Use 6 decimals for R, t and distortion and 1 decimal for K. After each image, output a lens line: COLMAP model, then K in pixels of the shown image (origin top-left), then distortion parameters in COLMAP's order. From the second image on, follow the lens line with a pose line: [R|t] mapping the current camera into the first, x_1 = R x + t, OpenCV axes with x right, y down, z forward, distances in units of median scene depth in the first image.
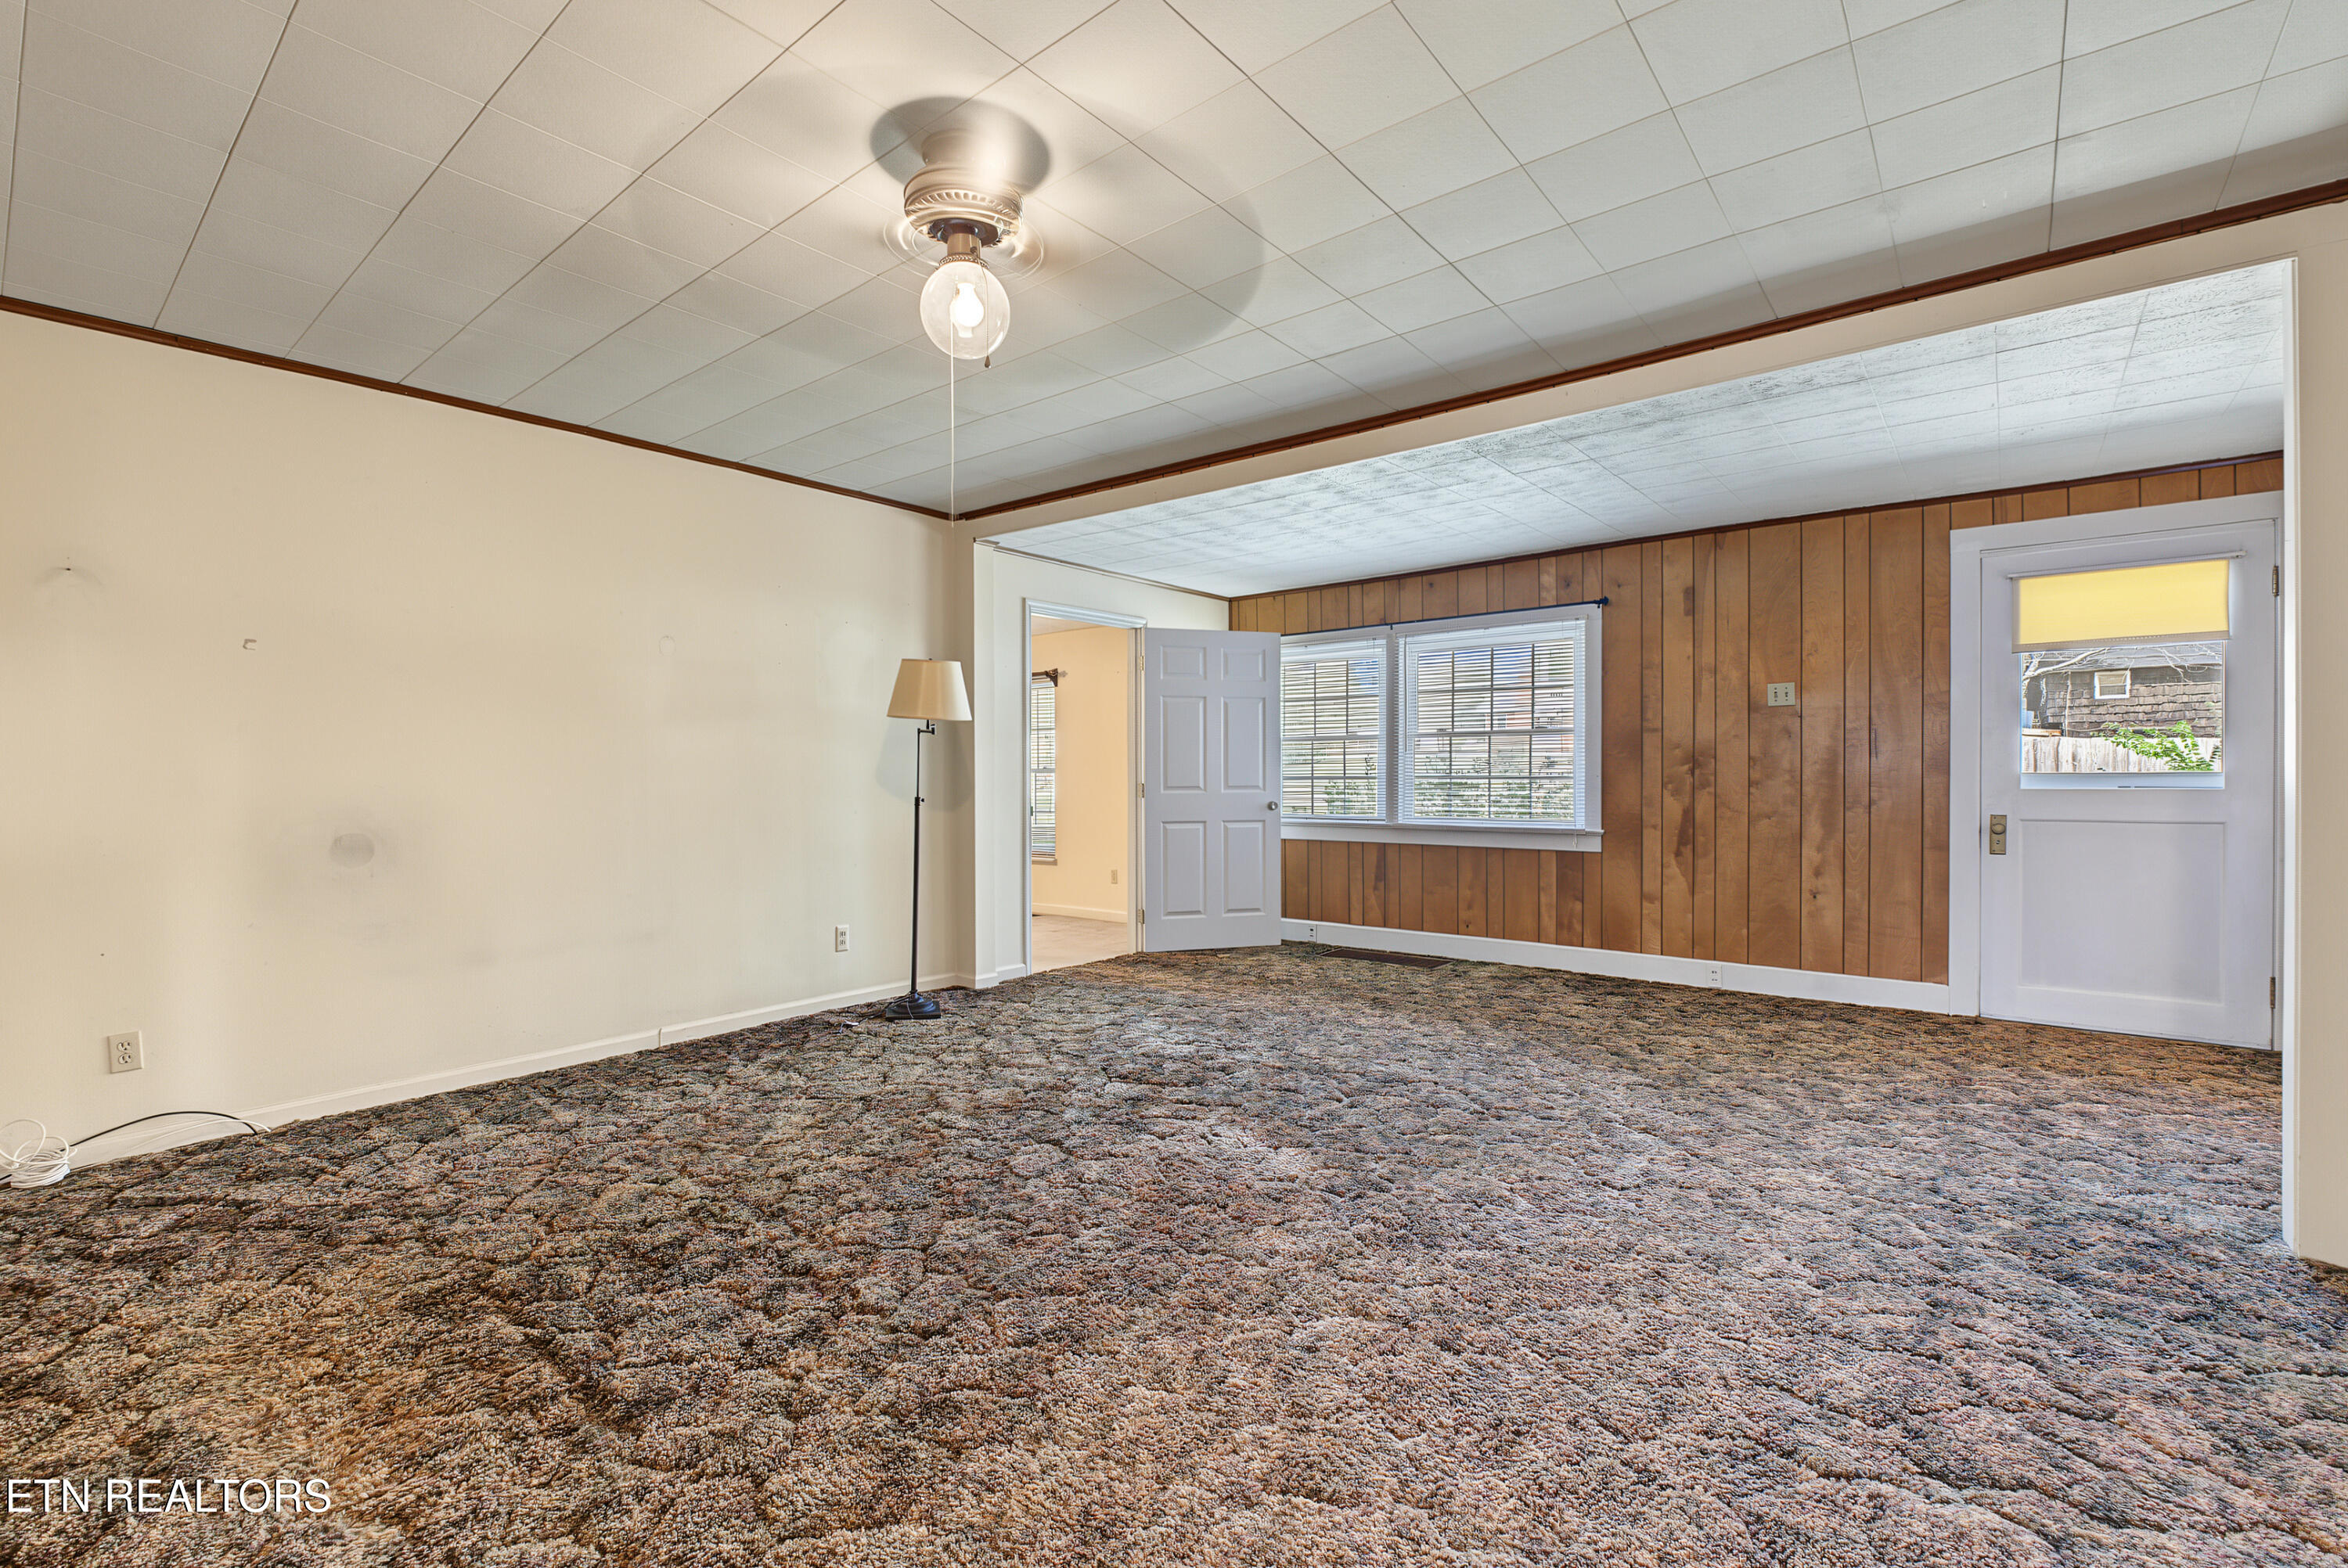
lens RADIAL K [[1006.7, 0, 1182.1], [0, 1006.7, 781.1], [0, 0, 1]] dist [-0.014916, 0.000167]
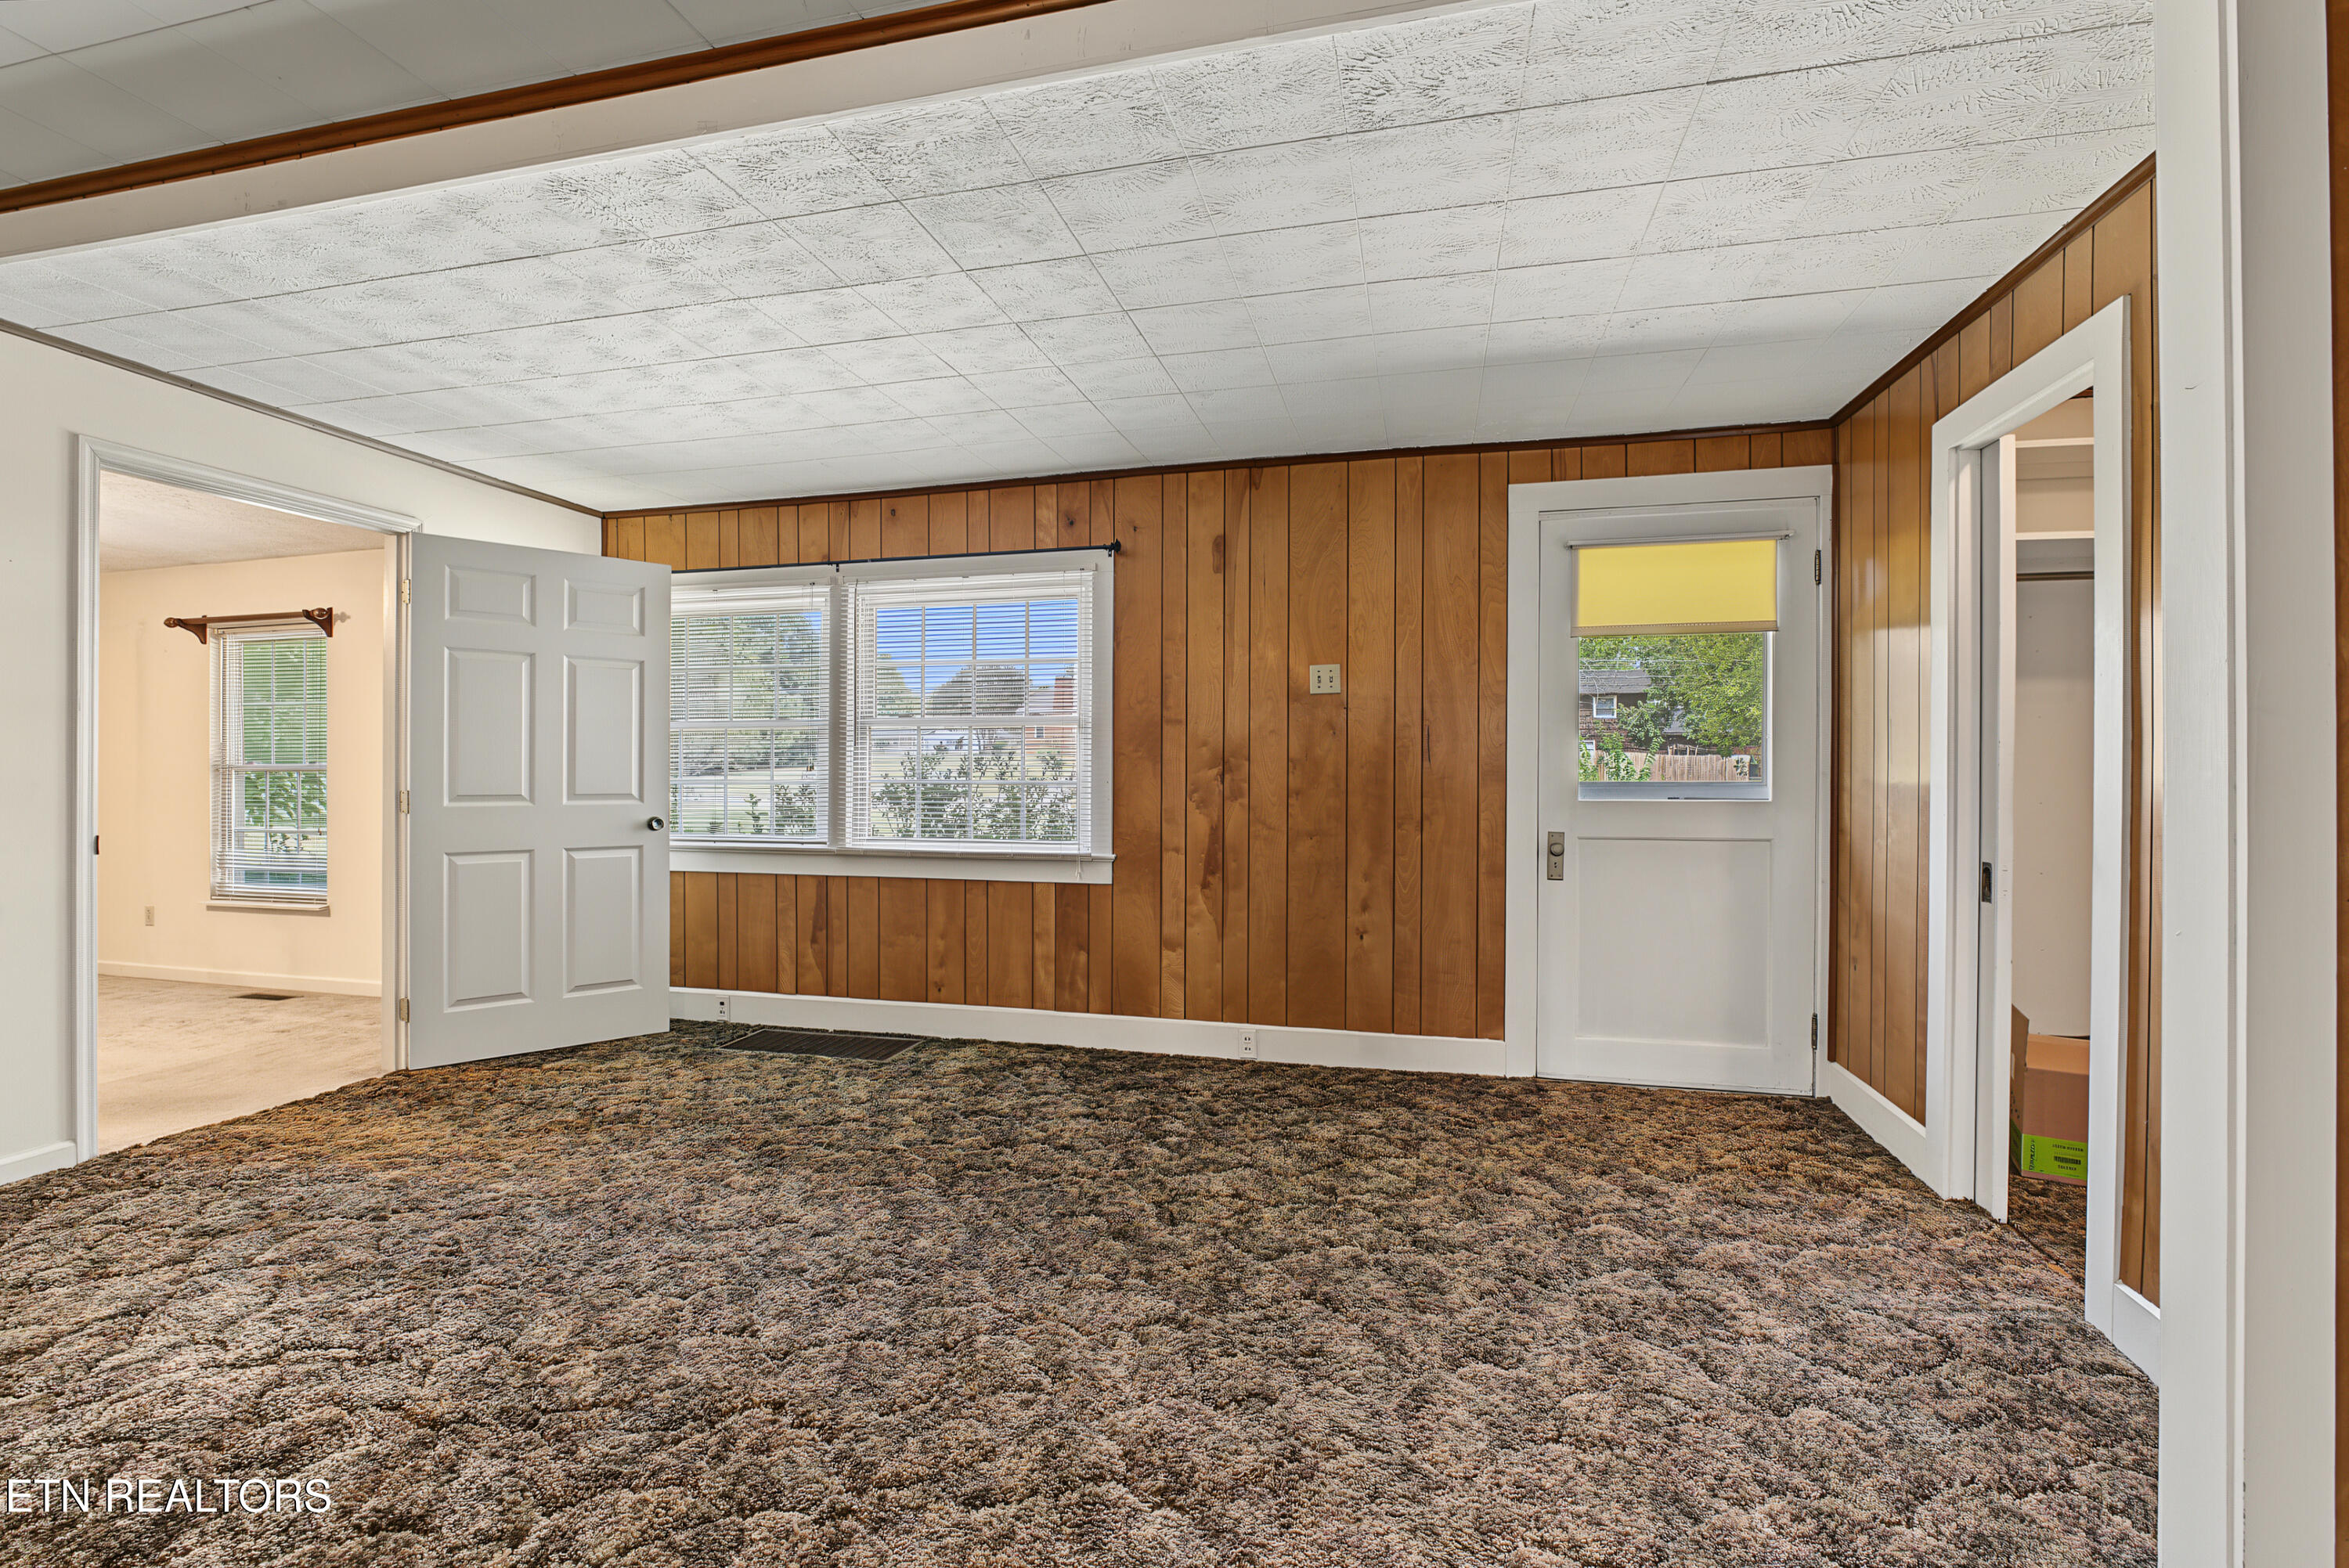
lens RADIAL K [[1035.3, 0, 1159.3], [0, 1035.3, 772.1], [0, 0, 1]] dist [-0.010992, 0.000108]
pose [[0.910727, 0.007595, 0.412940, 0.142133], [-0.003749, 0.999942, -0.010121, -0.005276], [-0.412993, 0.007670, 0.910702, 0.307410]]
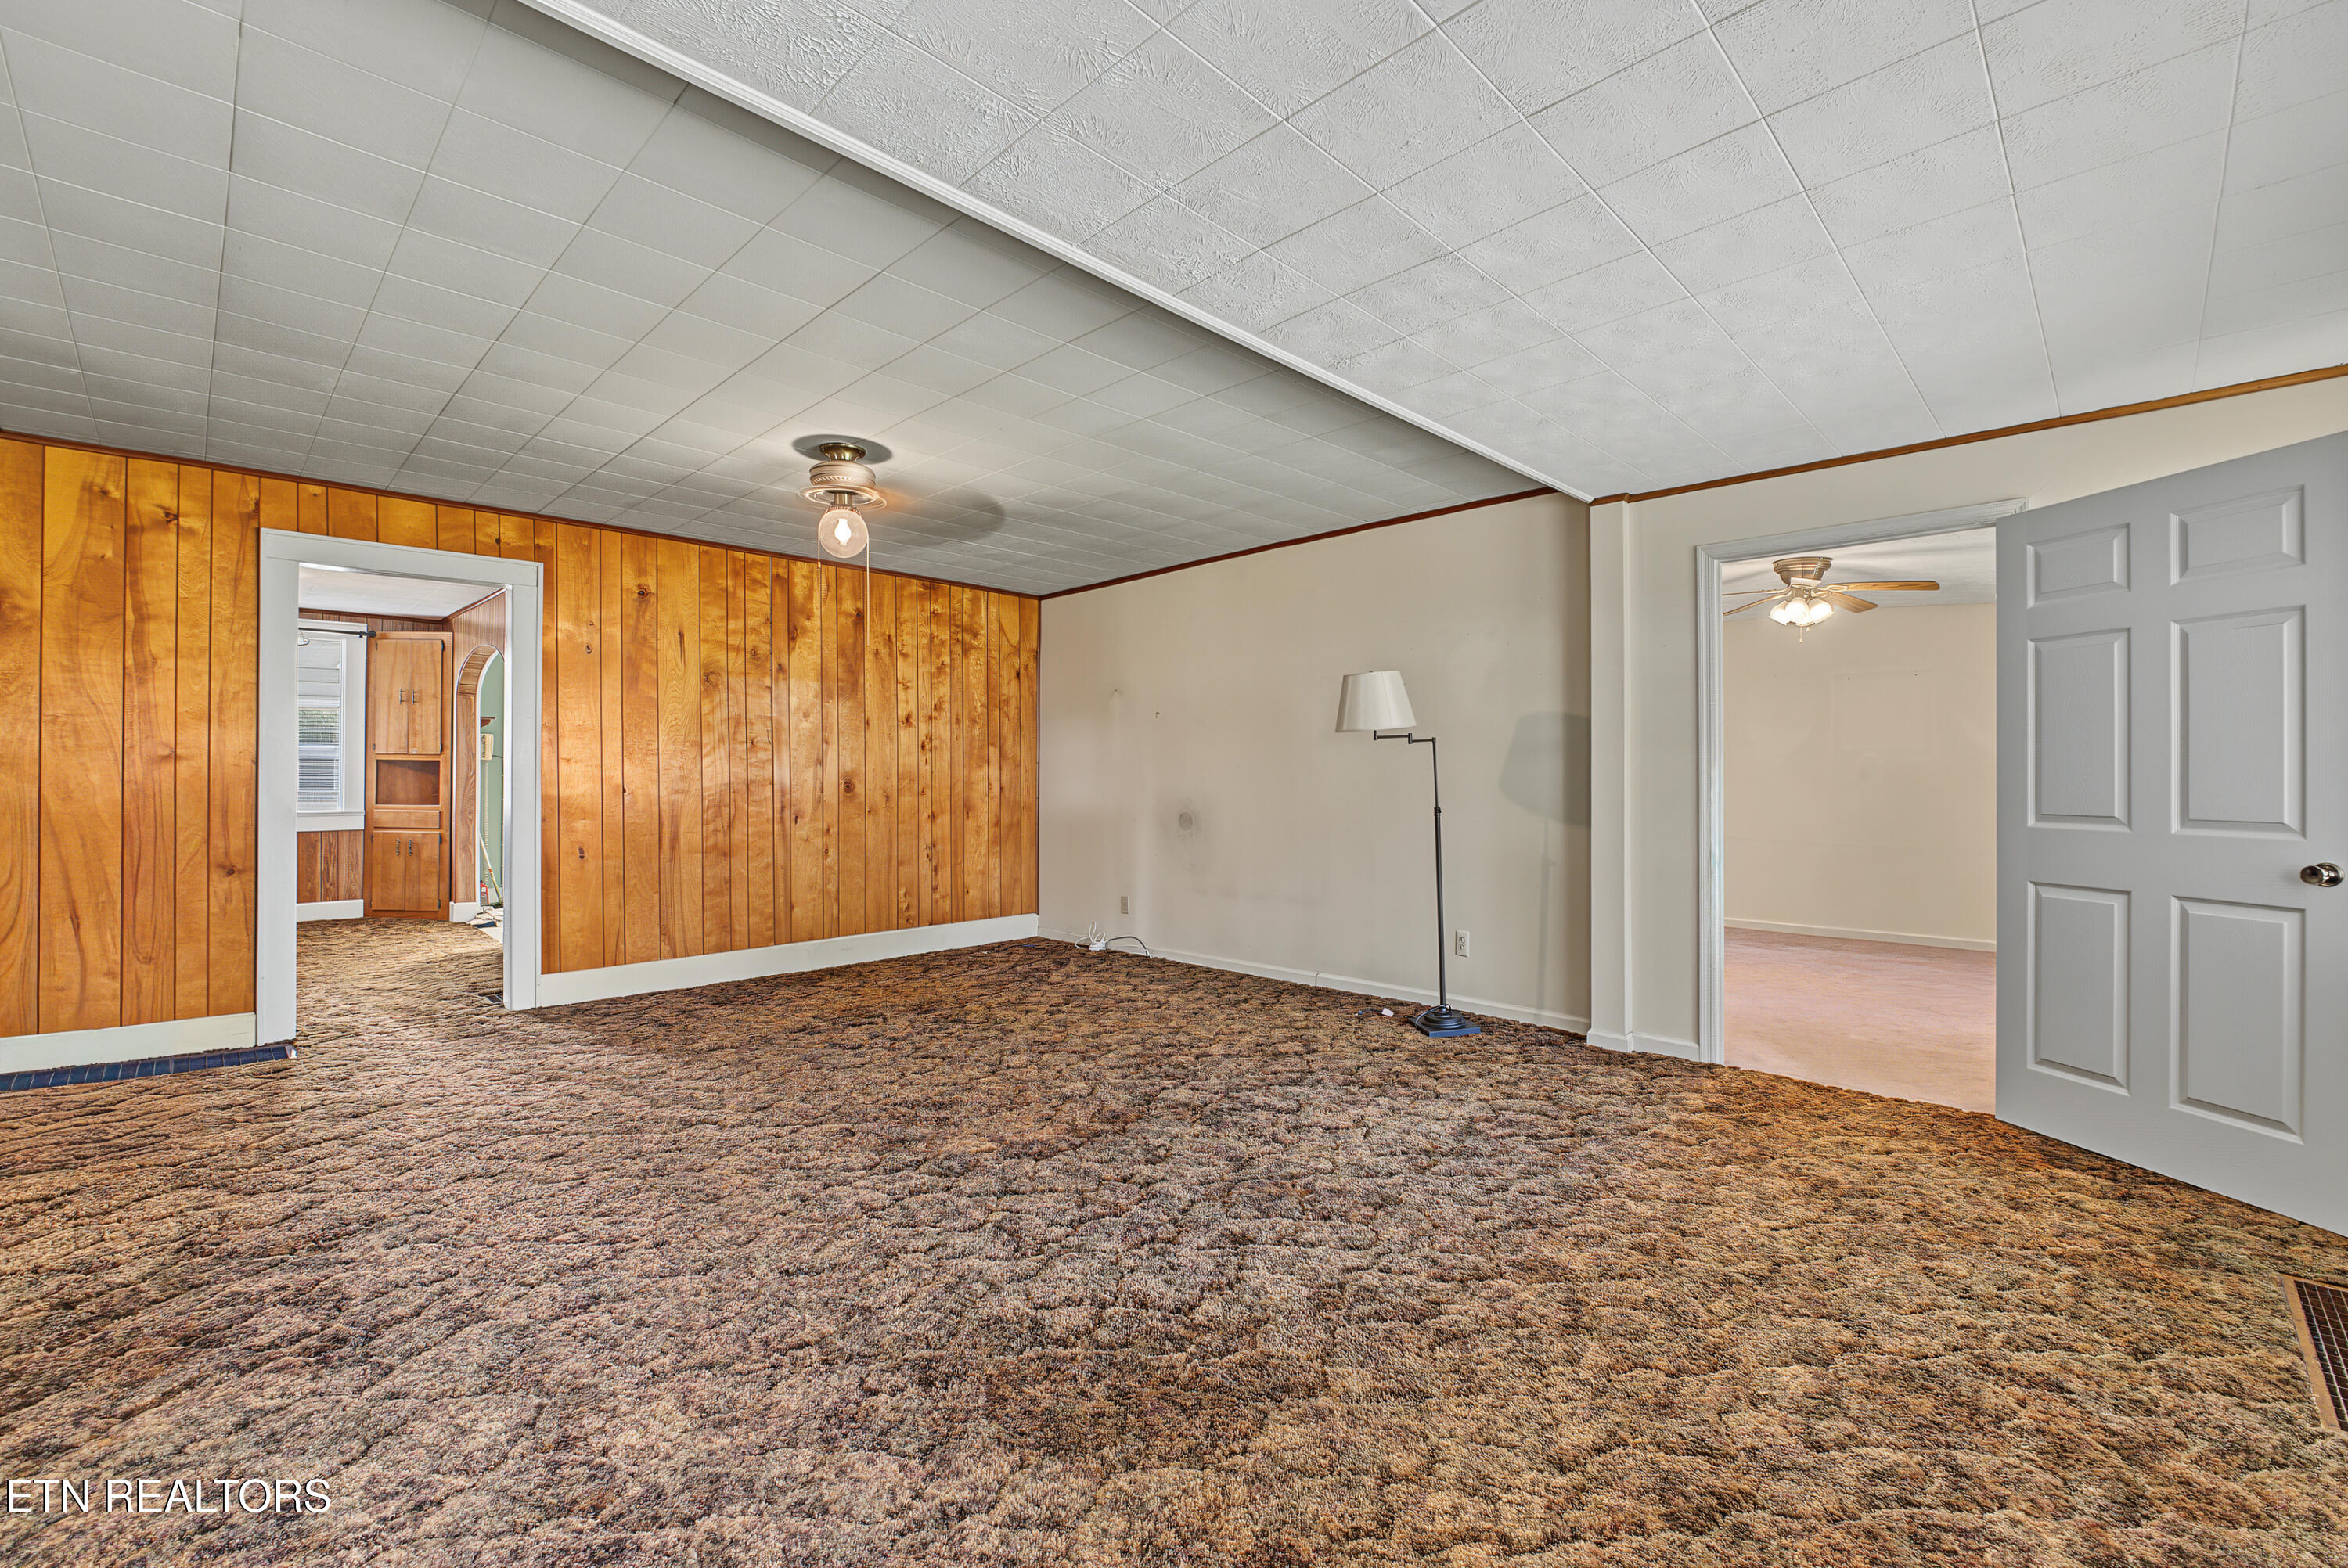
lens RADIAL K [[1006.7, 0, 1182.1], [0, 1006.7, 781.1], [0, 0, 1]] dist [-0.014916, 0.000167]
pose [[-0.095805, 0.006175, -0.995381, 0.657875], [-0.011968, 0.999901, 0.007354, -0.012469], [0.995328, 0.012617, -0.095722, 0.749875]]
